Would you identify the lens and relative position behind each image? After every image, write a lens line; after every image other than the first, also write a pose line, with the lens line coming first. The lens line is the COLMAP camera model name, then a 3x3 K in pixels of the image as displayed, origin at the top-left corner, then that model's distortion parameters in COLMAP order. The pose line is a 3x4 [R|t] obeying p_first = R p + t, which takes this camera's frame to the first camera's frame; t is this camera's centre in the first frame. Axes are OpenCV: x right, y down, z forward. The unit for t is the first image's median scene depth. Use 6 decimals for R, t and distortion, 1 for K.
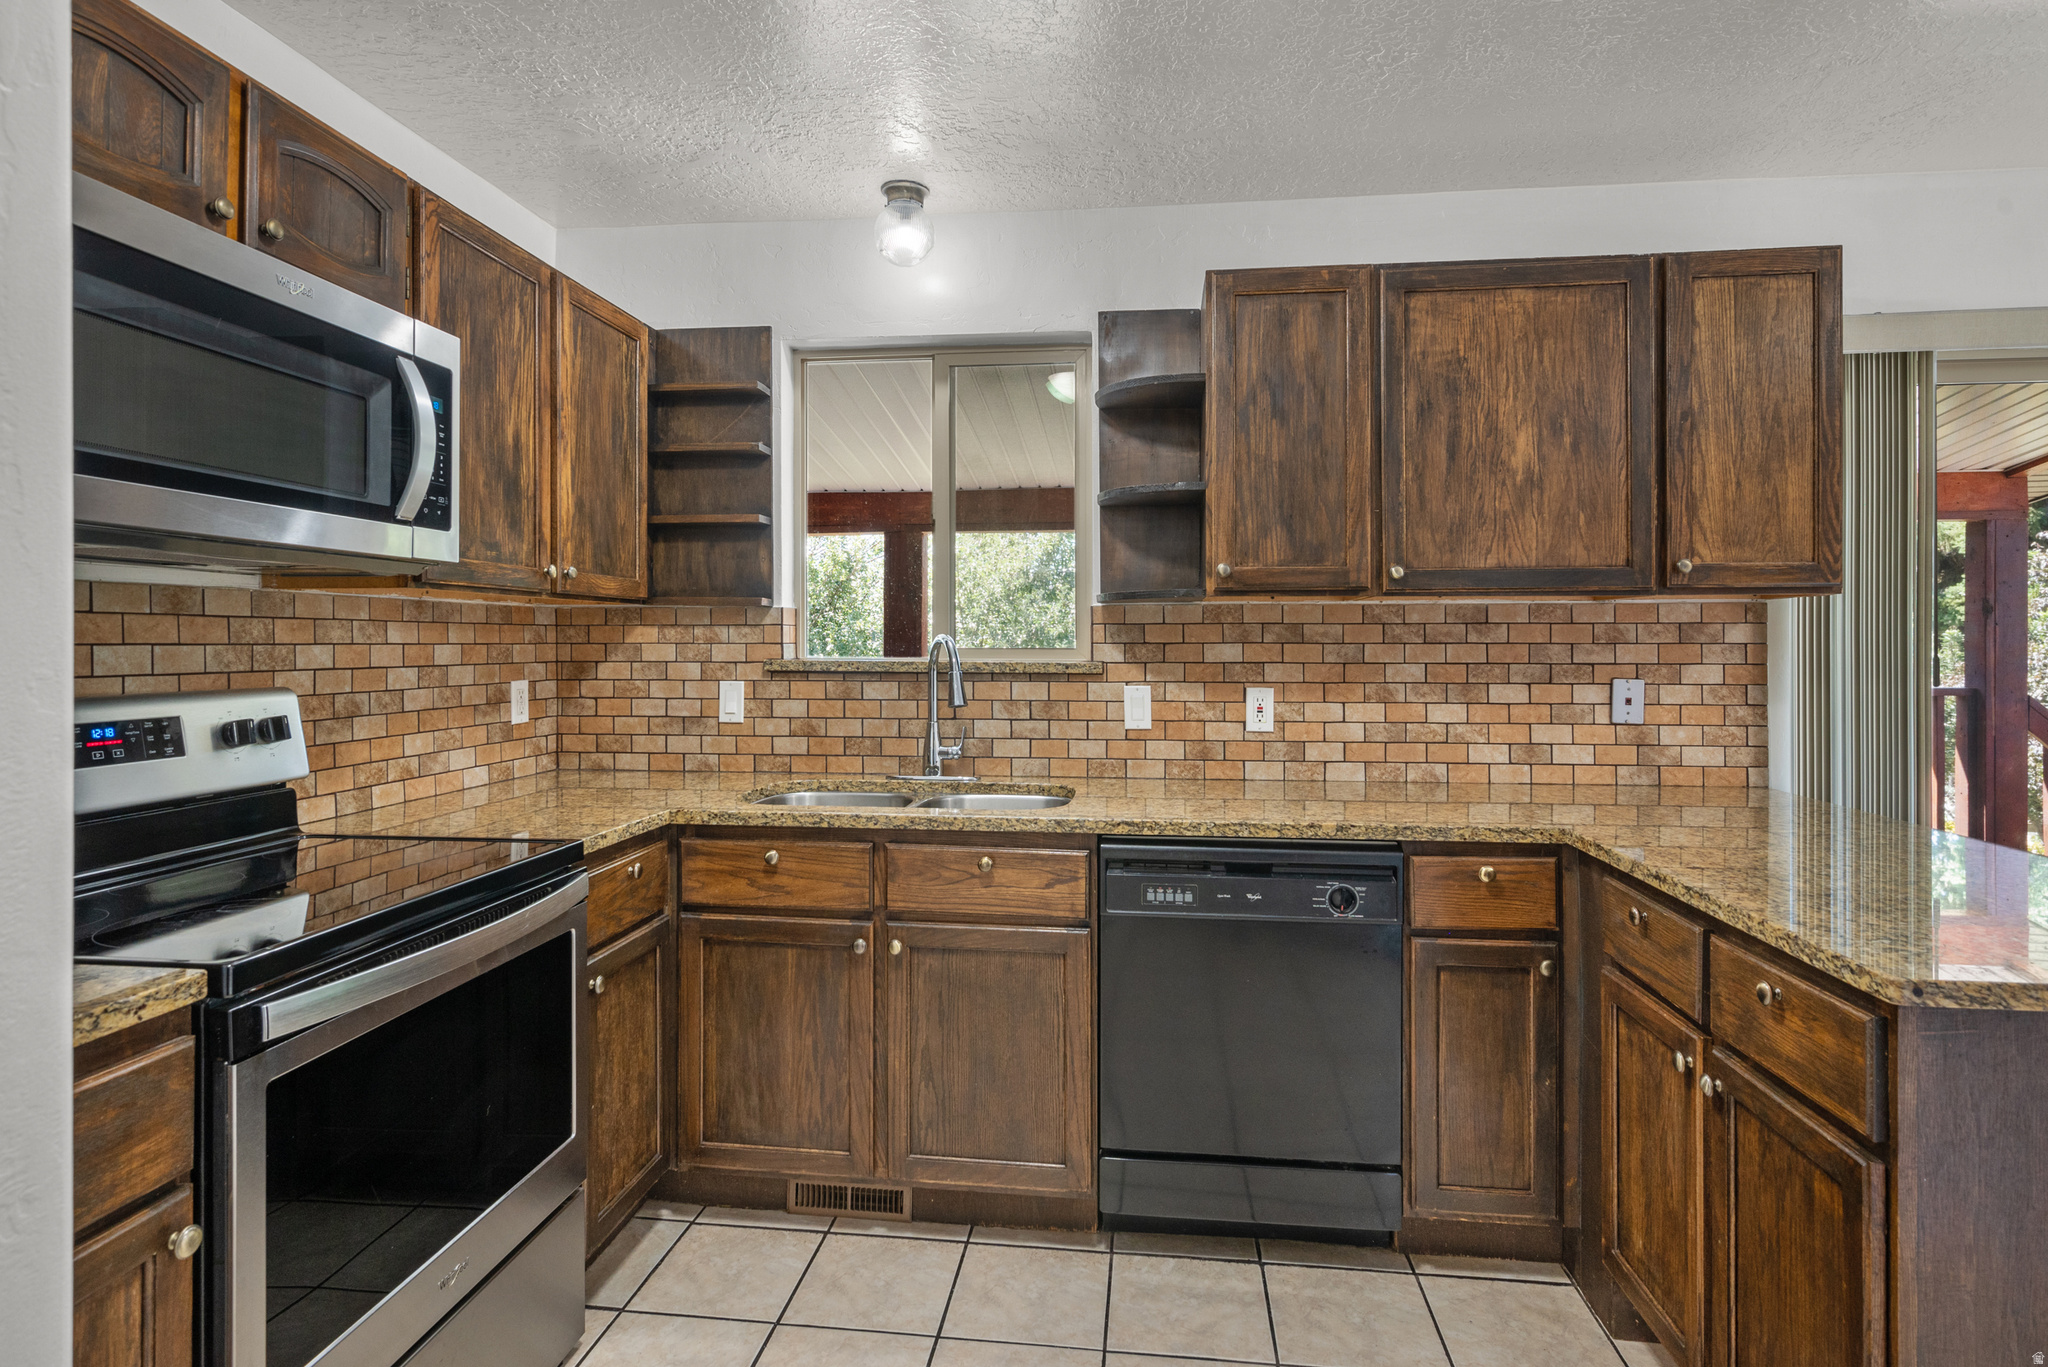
lens RADIAL K [[1064.9, 0, 1029.5], [0, 1064.9, 641.2], [0, 0, 1]] dist [-0.000085, 0.000085]
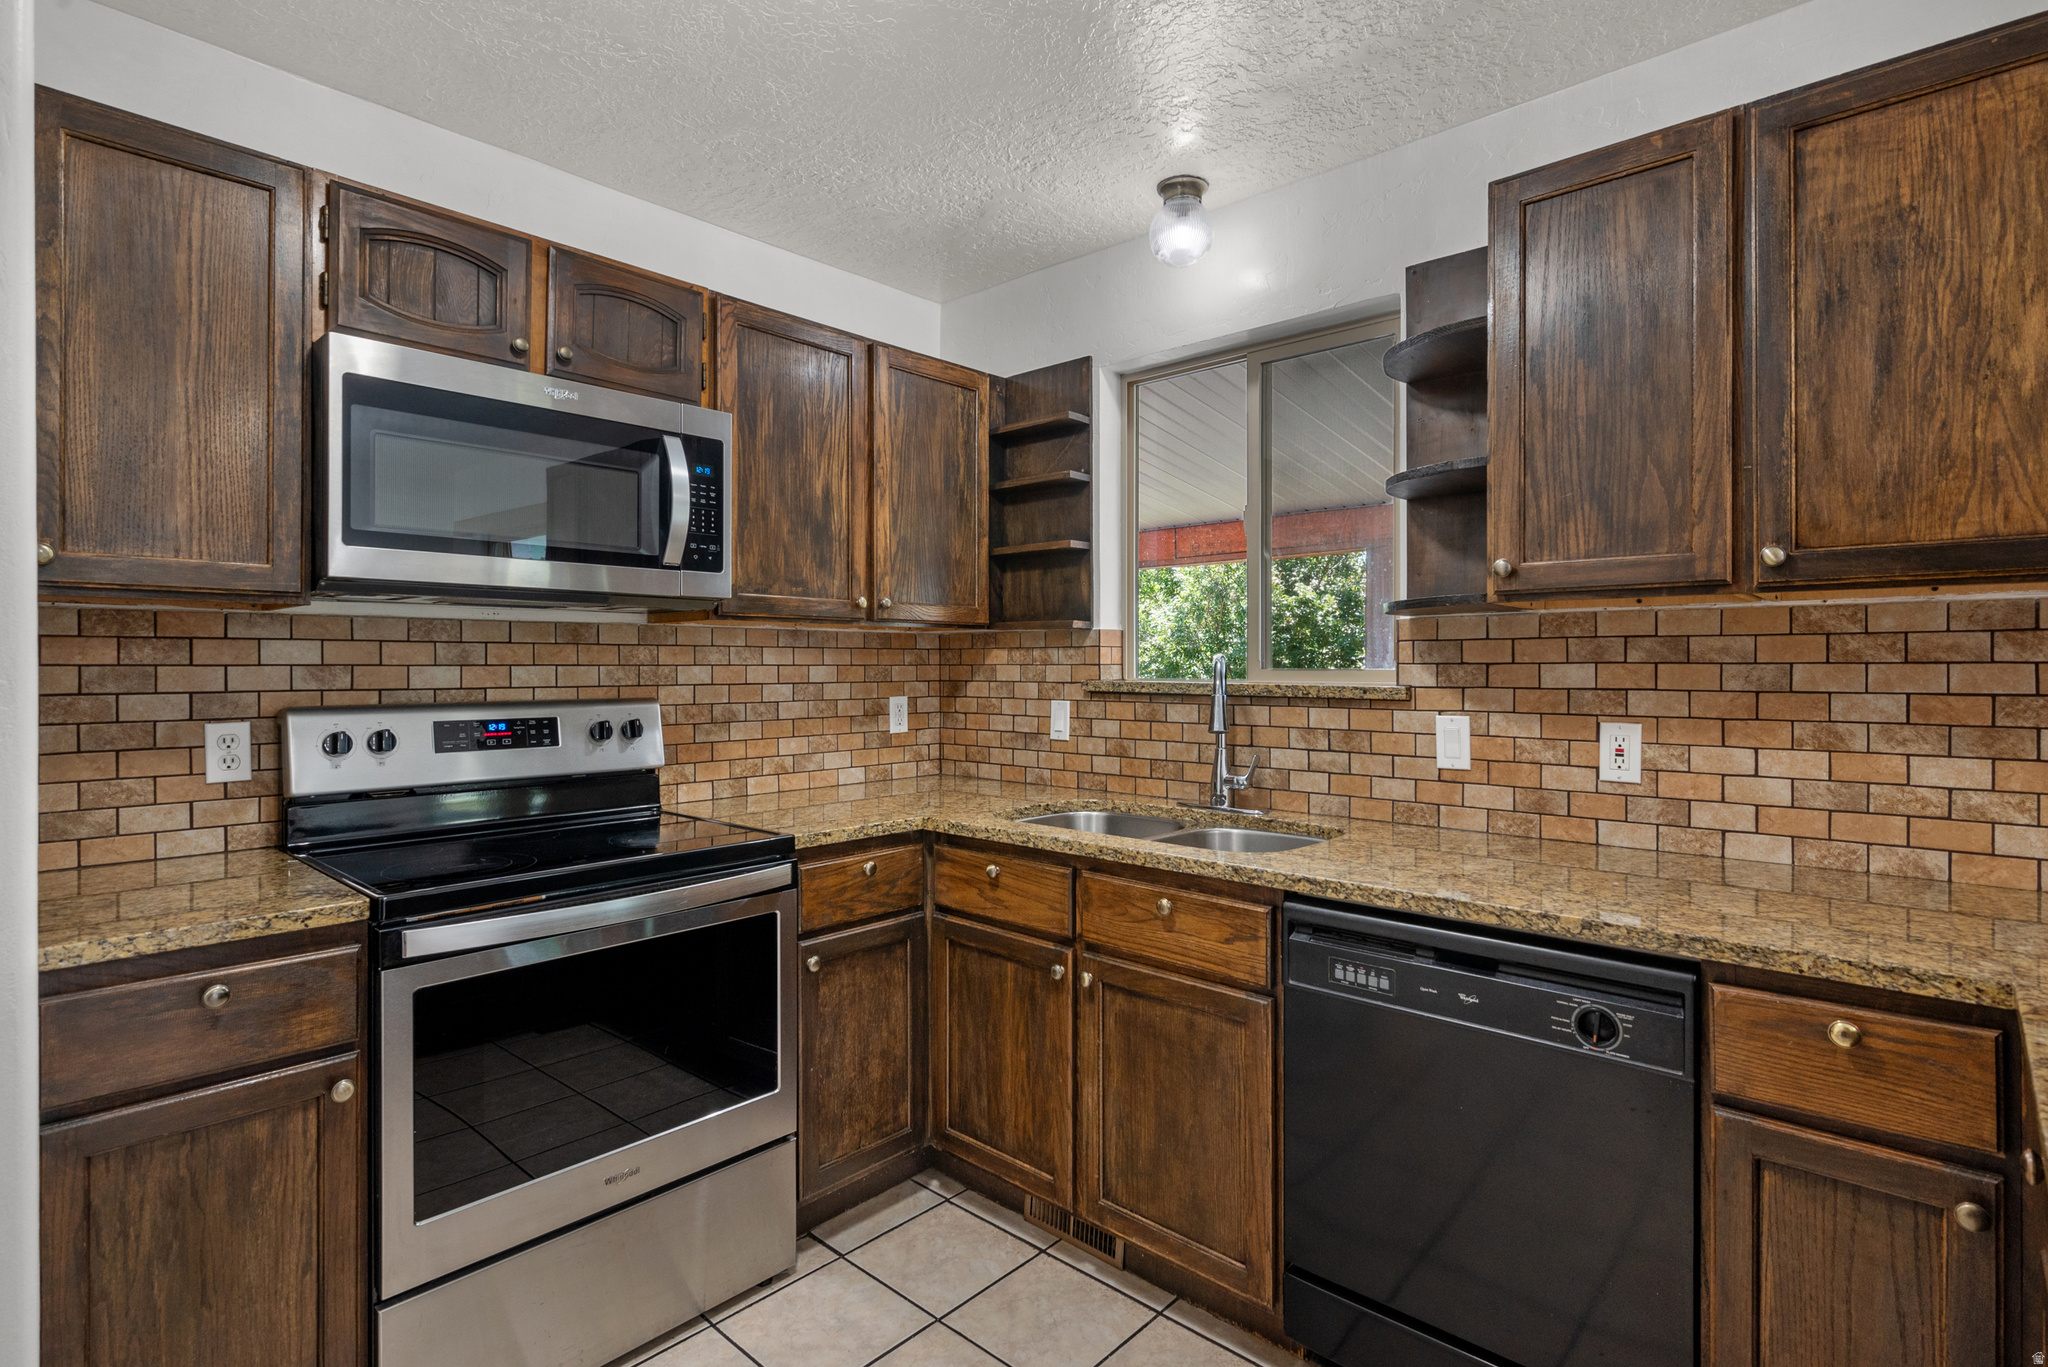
lens RADIAL K [[1004.2, 0, 1024.4], [0, 1004.2, 669.3], [0, 0, 1]] dist [-0.002253, 0.001636]
pose [[0.810826, 0.001235, -0.585285, 0.332842], [0.001670, 0.999989, 0.004424, 0.002696], [0.585284, -0.004565, 0.810815, 0.215083]]
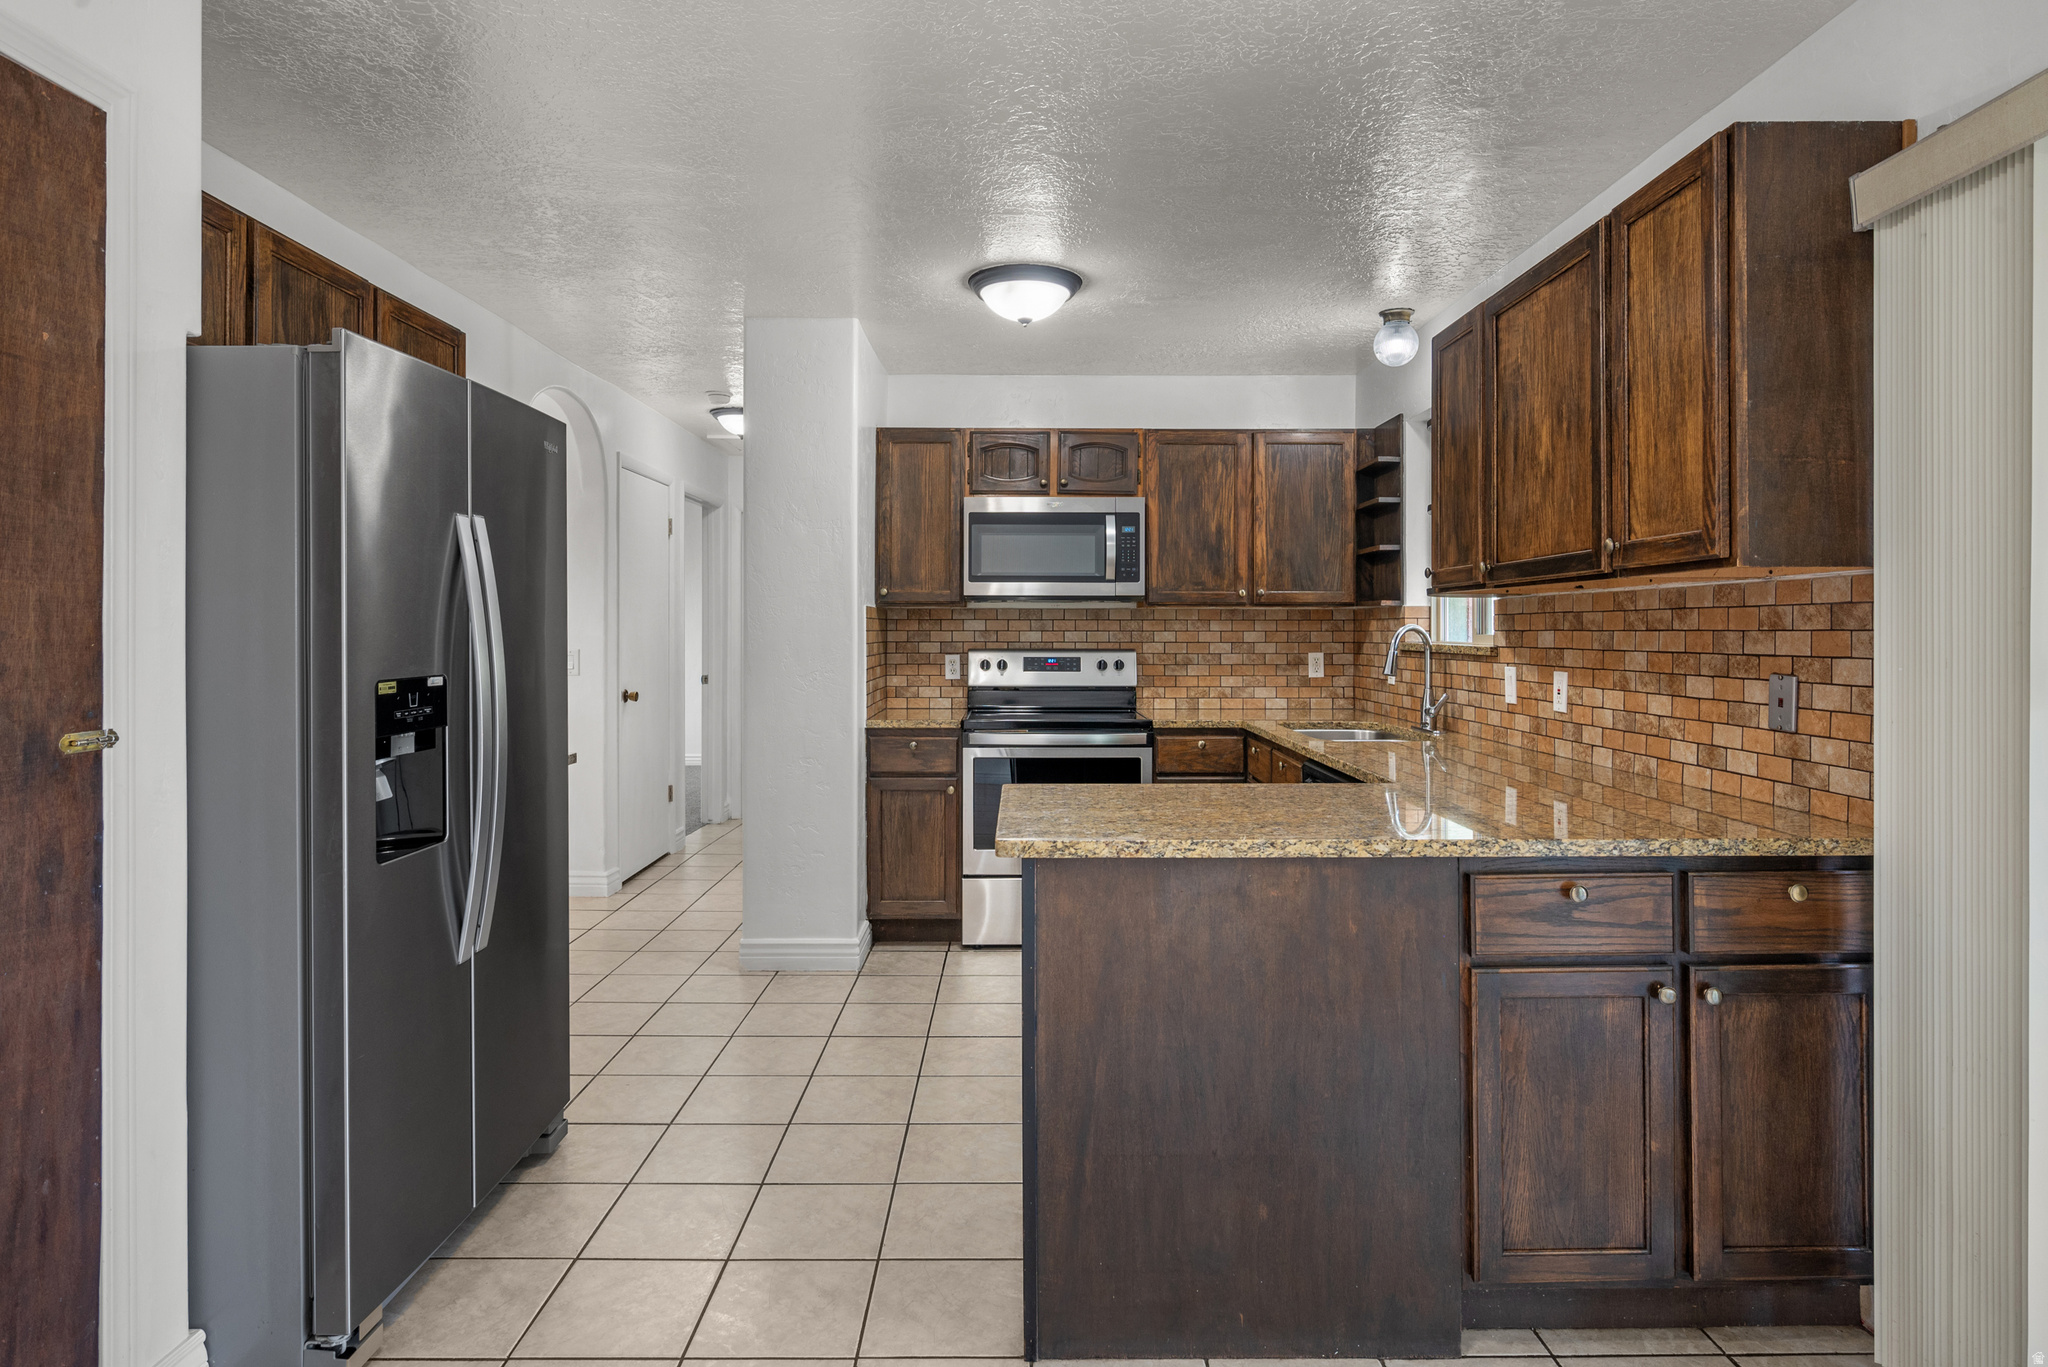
lens RADIAL K [[1108.6, 0, 1024.3], [0, 1108.6, 631.8], [0, 0, 1]] dist [-0.000632, -0.000255]
pose [[0.122529, 0.000395, -0.992465, 1.462353], [0.000282, 1.000000, 0.000433, 0.002855], [0.992465, -0.000333, 0.122529, 0.367552]]
